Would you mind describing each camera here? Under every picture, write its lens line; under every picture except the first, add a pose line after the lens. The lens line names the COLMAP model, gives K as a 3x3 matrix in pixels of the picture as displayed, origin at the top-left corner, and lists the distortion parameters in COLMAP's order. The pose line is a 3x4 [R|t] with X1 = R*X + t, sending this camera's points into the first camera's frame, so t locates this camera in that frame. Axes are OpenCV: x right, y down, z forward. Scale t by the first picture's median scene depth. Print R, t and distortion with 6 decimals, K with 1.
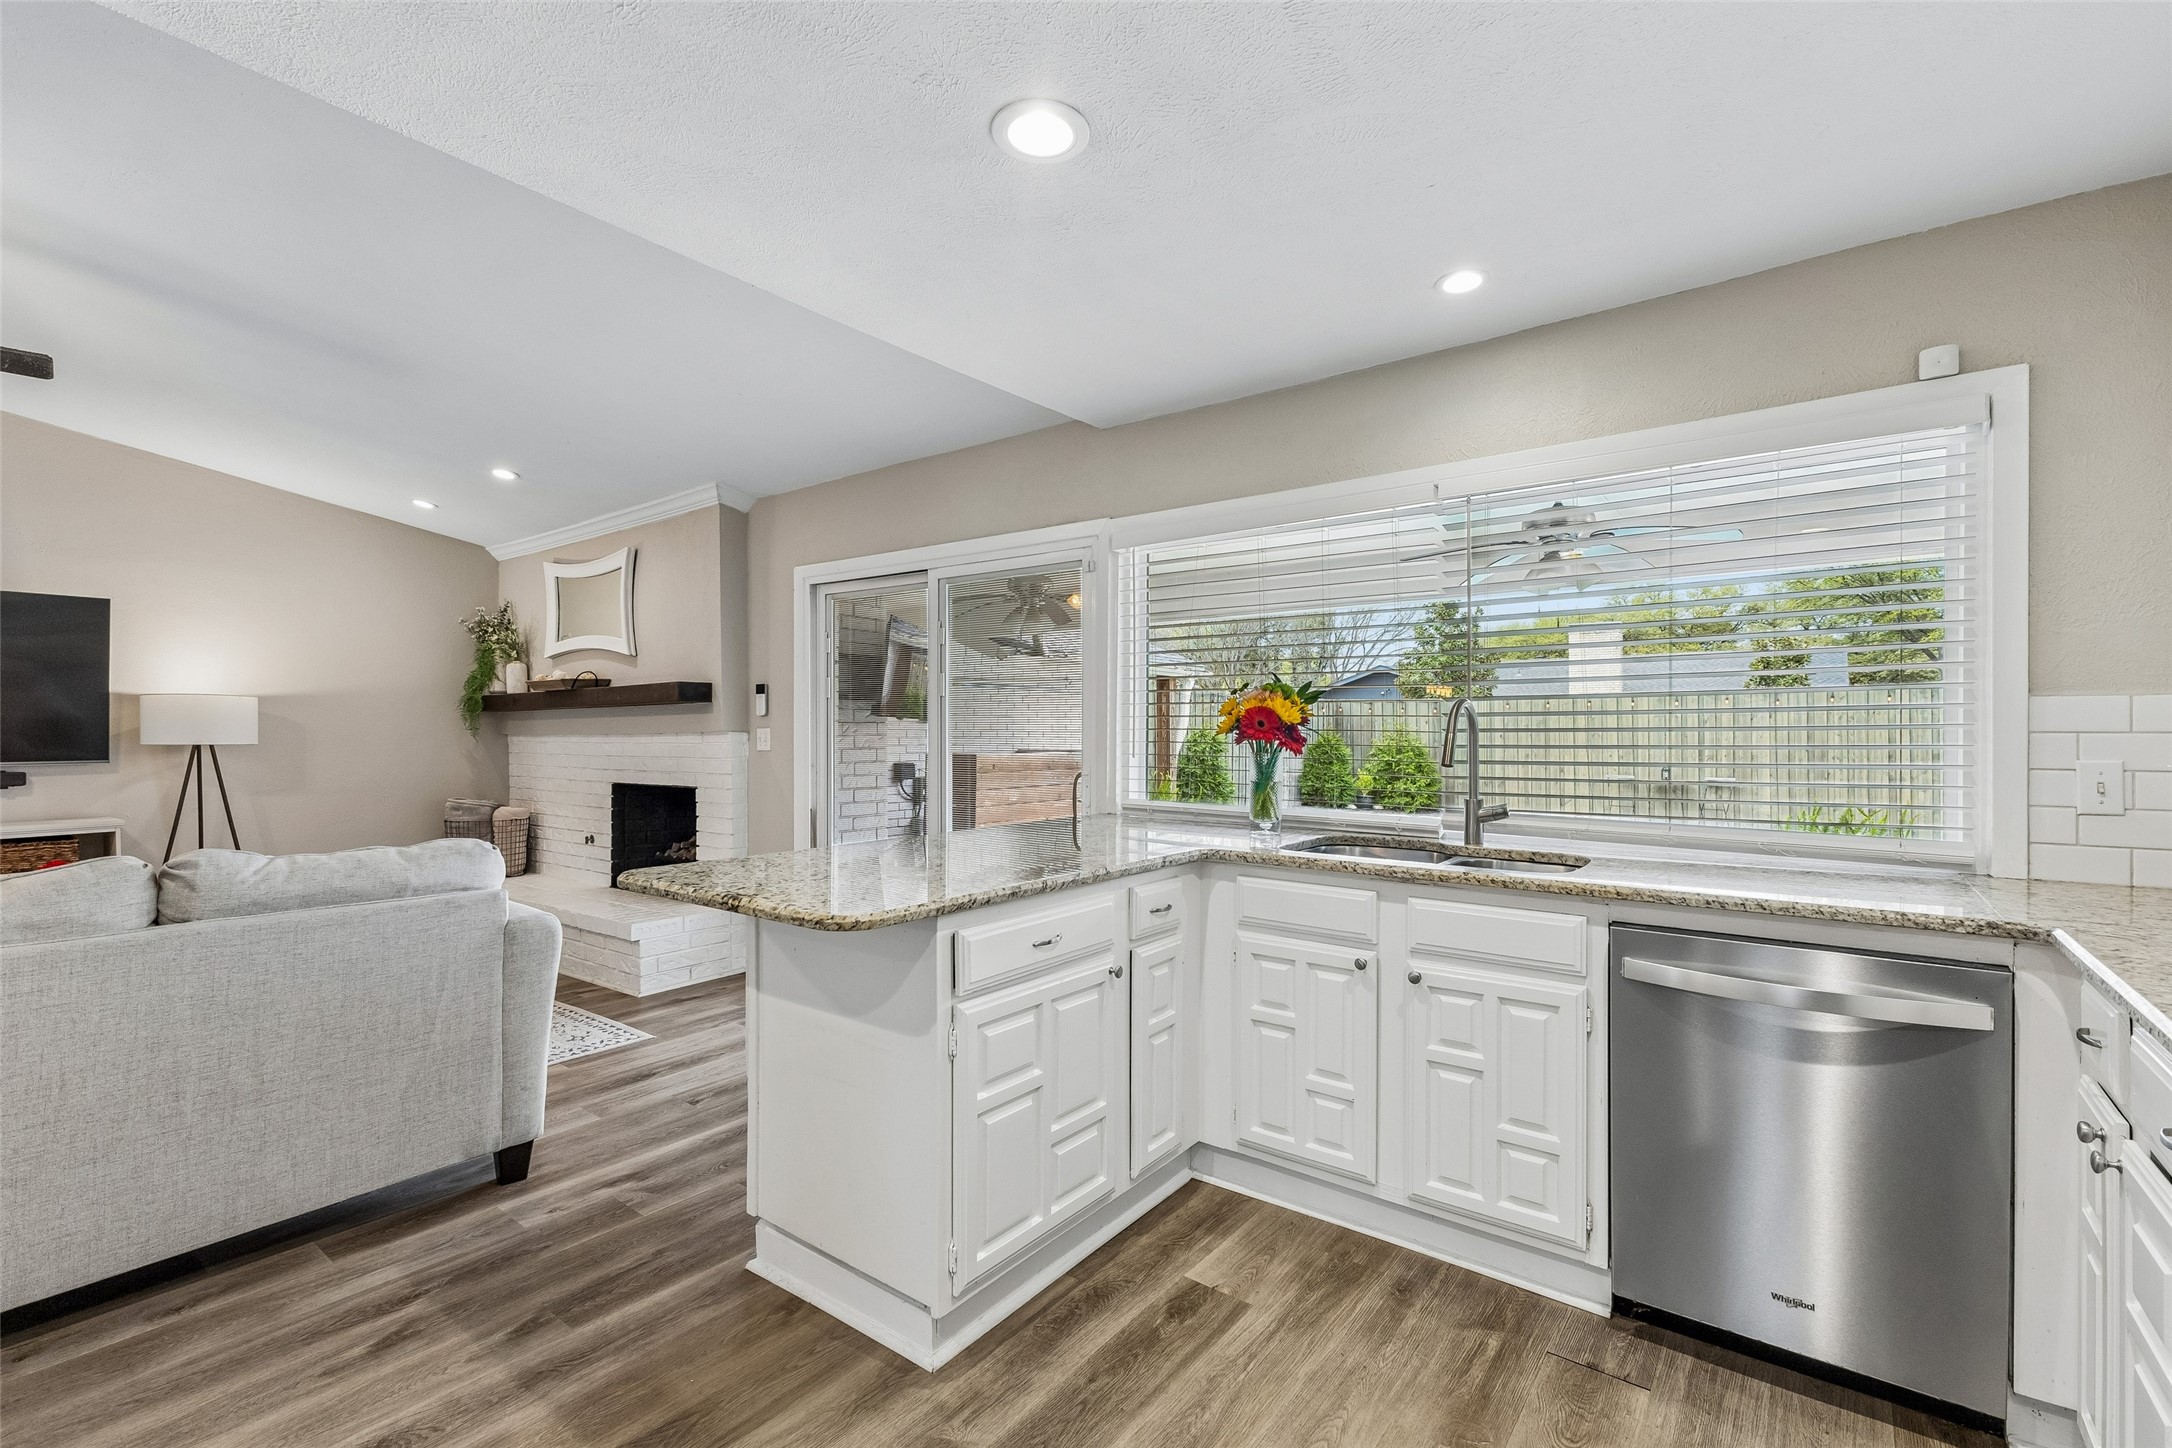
lens RADIAL K [[947.7, 0, 1095.1], [0, 947.7, 737.1], [0, 0, 1]] dist [0.013783, 0.000010]
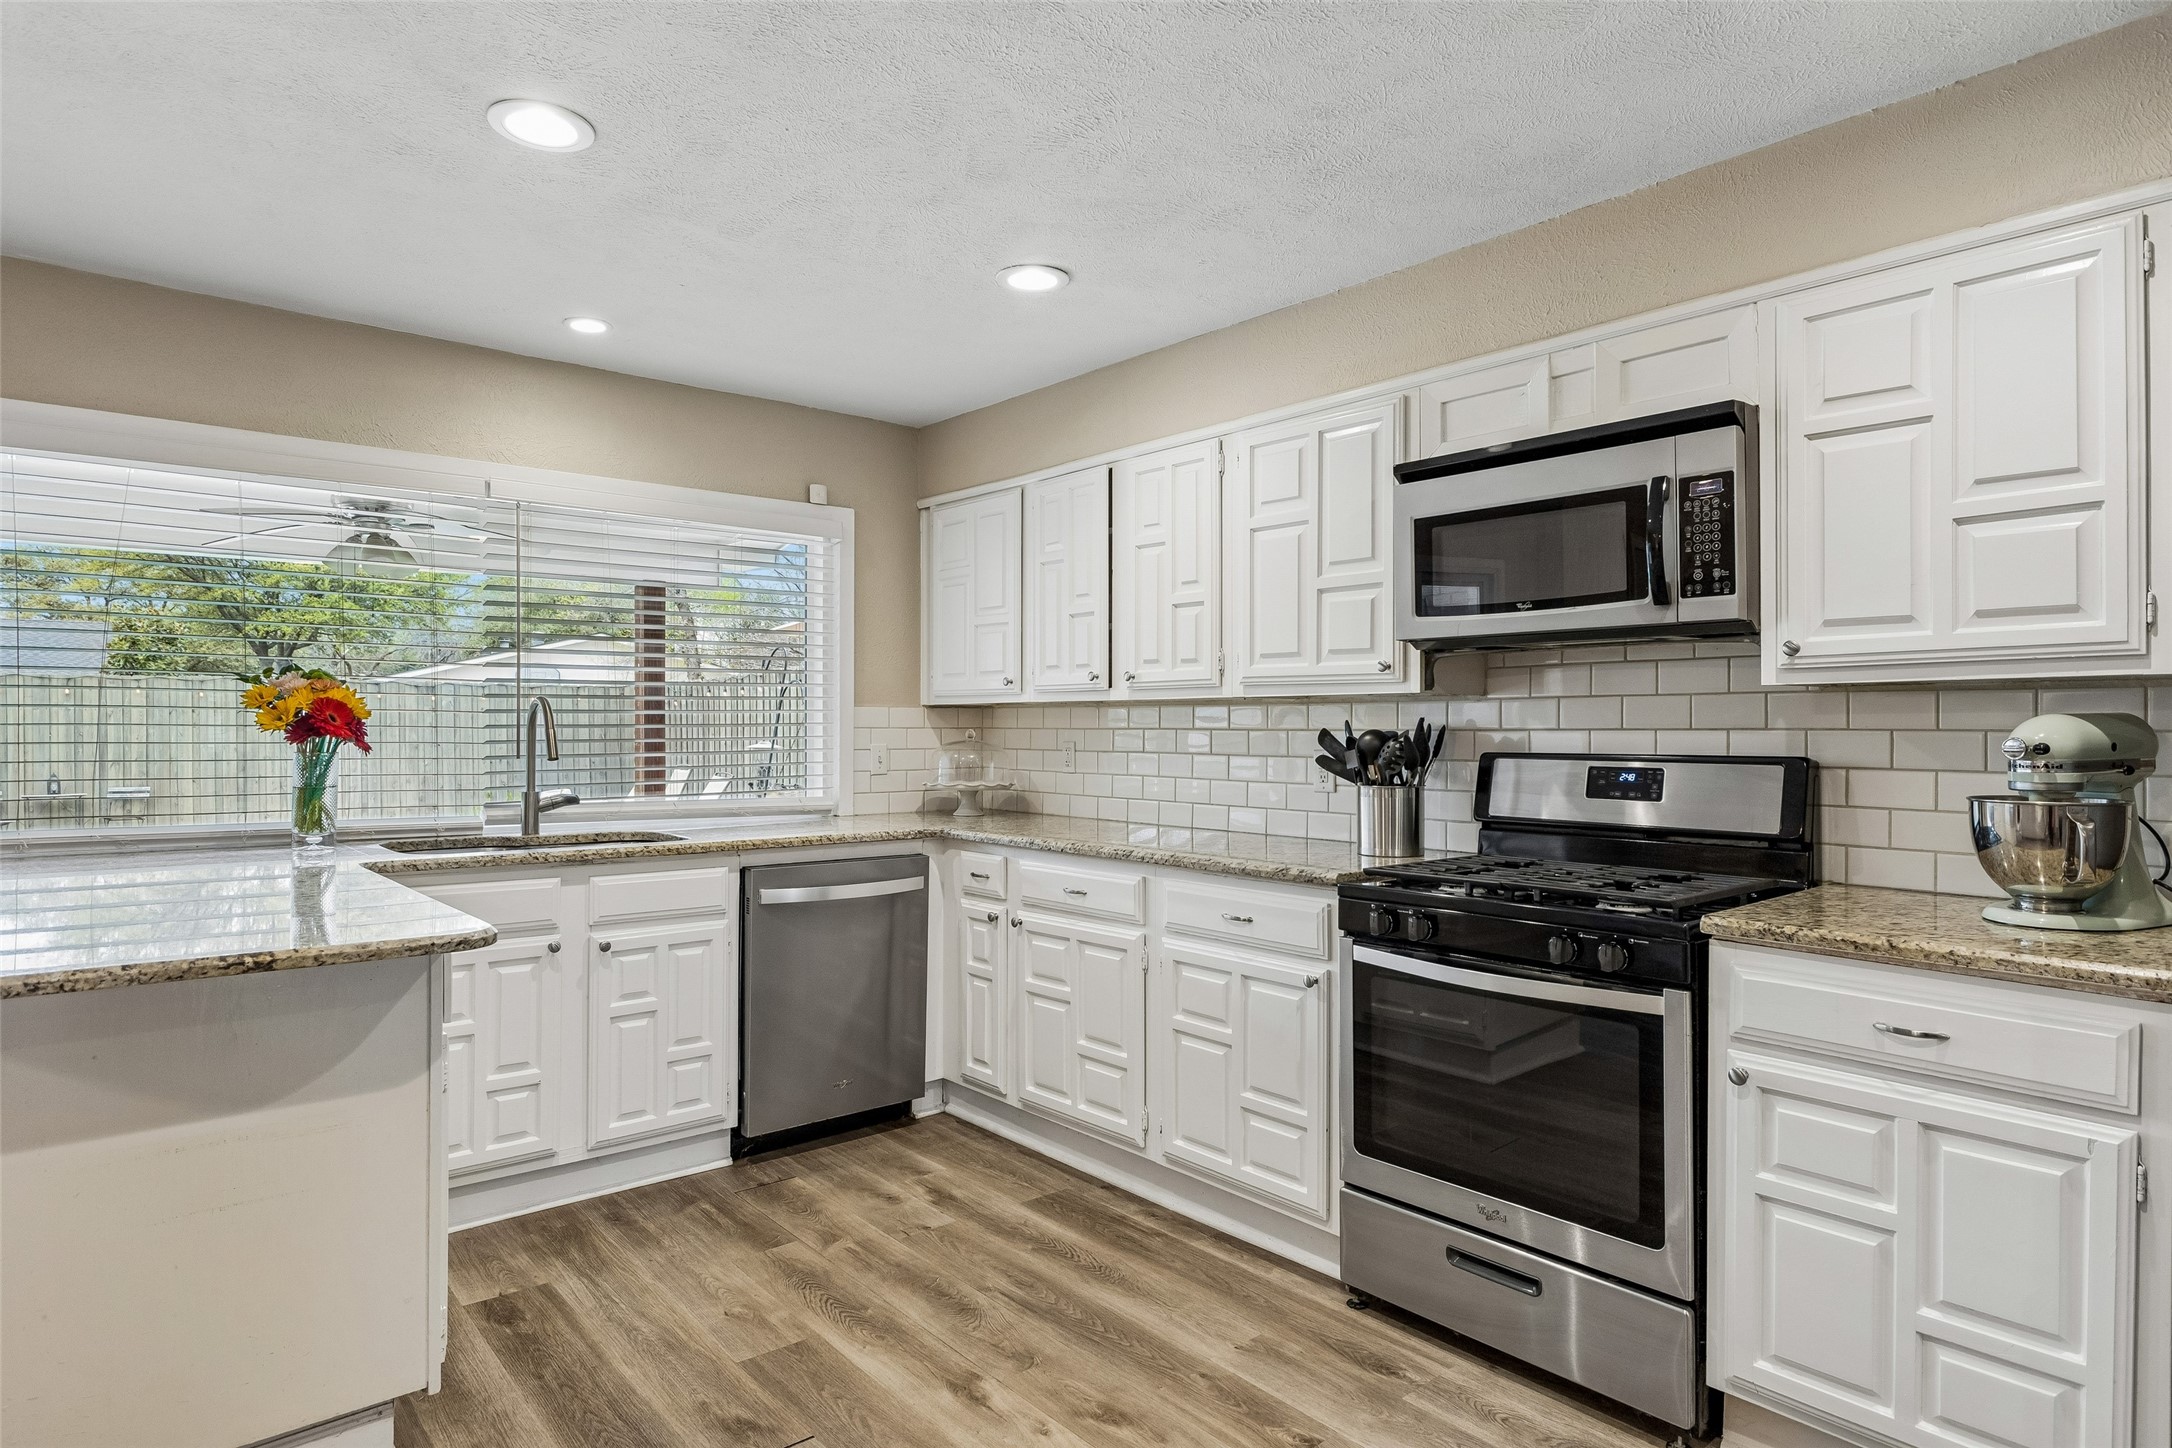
lens RADIAL K [[1167.8, 0, 1094.5], [0, 1167.8, 724.0], [0, 0, 1]] dist [-0.005583, 0.001233]
pose [[0.214080, 0.003170, 0.976811, -0.888831], [0.004115, 0.999983, -0.004147, -0.001597], [-0.976807, 0.004908, 0.214063, 0.139686]]
